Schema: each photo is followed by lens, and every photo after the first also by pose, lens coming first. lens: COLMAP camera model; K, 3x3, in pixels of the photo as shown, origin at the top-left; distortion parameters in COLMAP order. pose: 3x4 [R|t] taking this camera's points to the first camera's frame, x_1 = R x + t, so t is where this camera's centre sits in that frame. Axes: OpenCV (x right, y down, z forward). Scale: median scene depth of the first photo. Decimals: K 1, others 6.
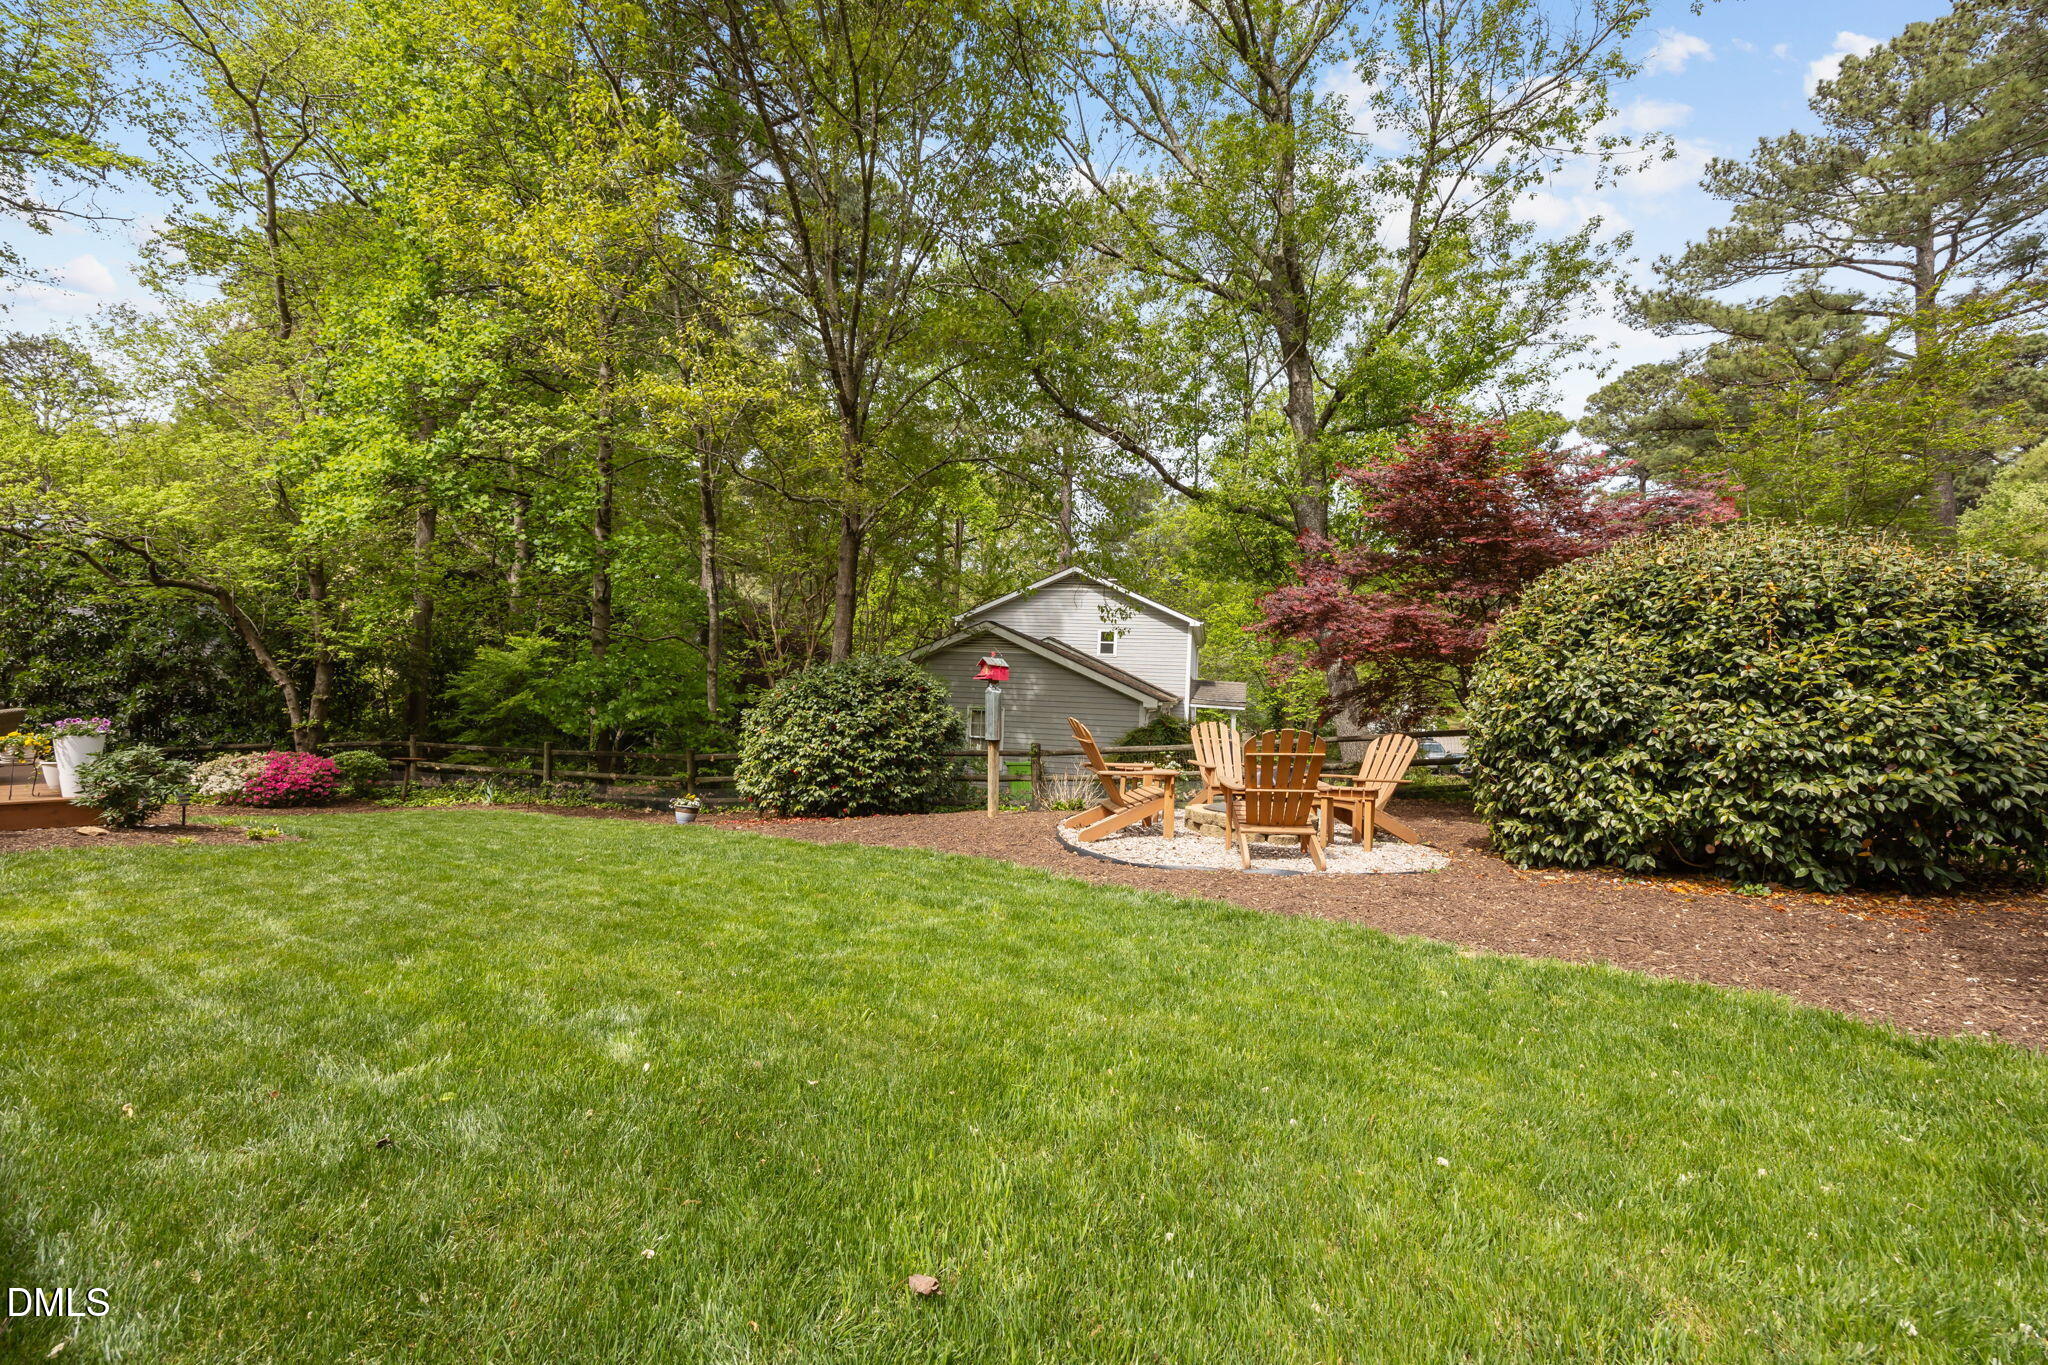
lens RADIAL K [[784.7, 0, 1026.0], [0, 784.7, 680.9], [0, 0, 1]] dist [-0.007405, 0.001071]
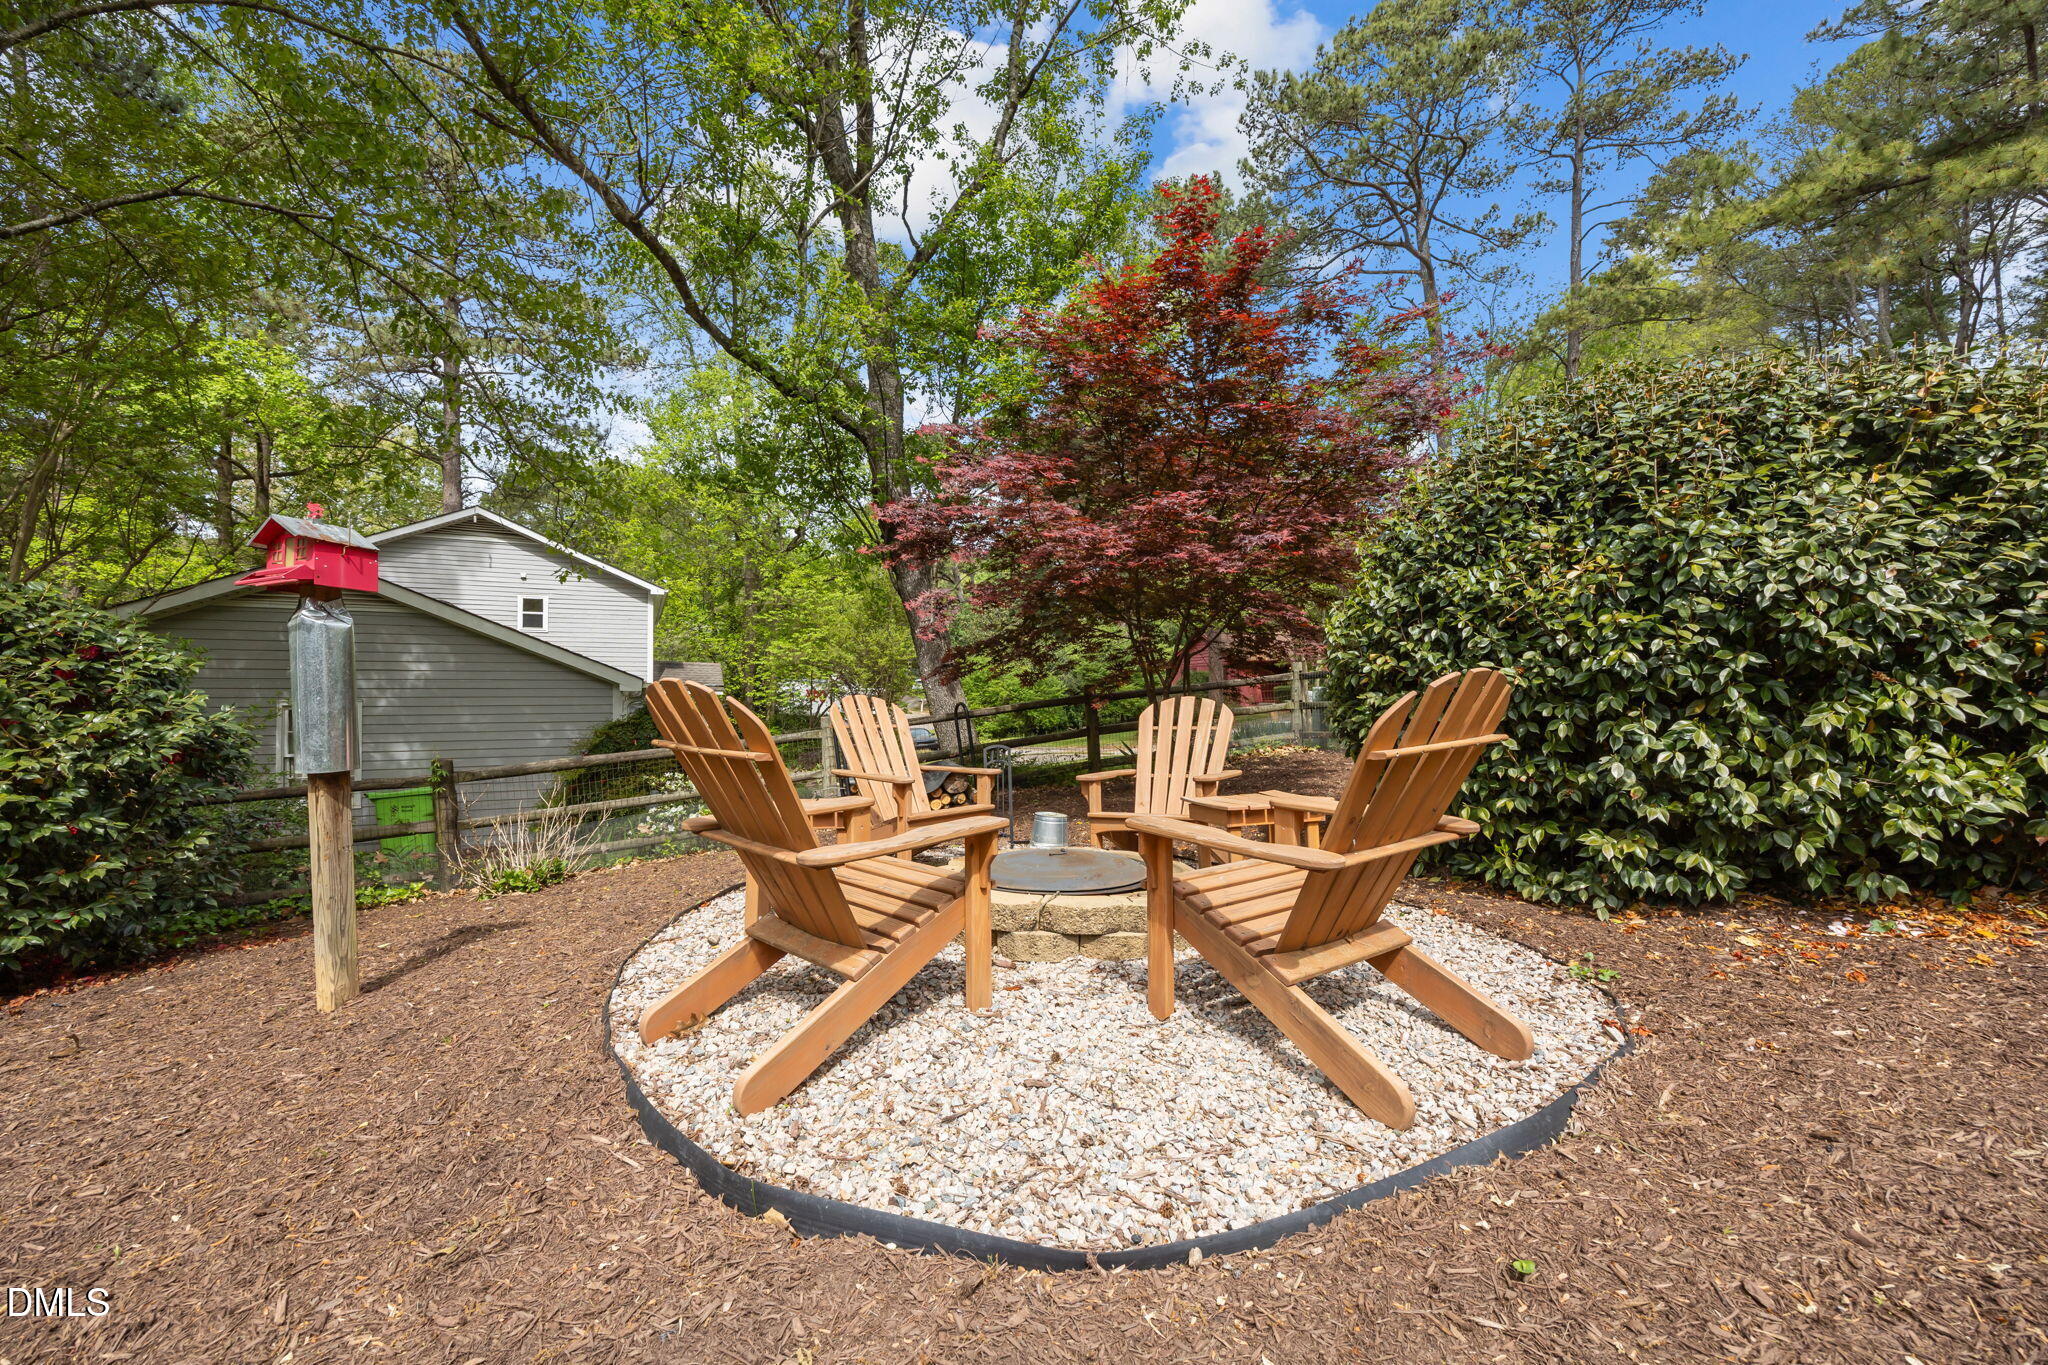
lens RADIAL K [[784.7, 0, 1008.6], [0, 784.7, 686.5], [0, 0, 1]] dist [-0.007405, 0.001071]
pose [[0.784979, -0.035645, 0.618496, -0.013308], [0.021647, 0.999312, 0.030119, 0.025760], [-0.619144, -0.010254, 0.785211, 0.406973]]
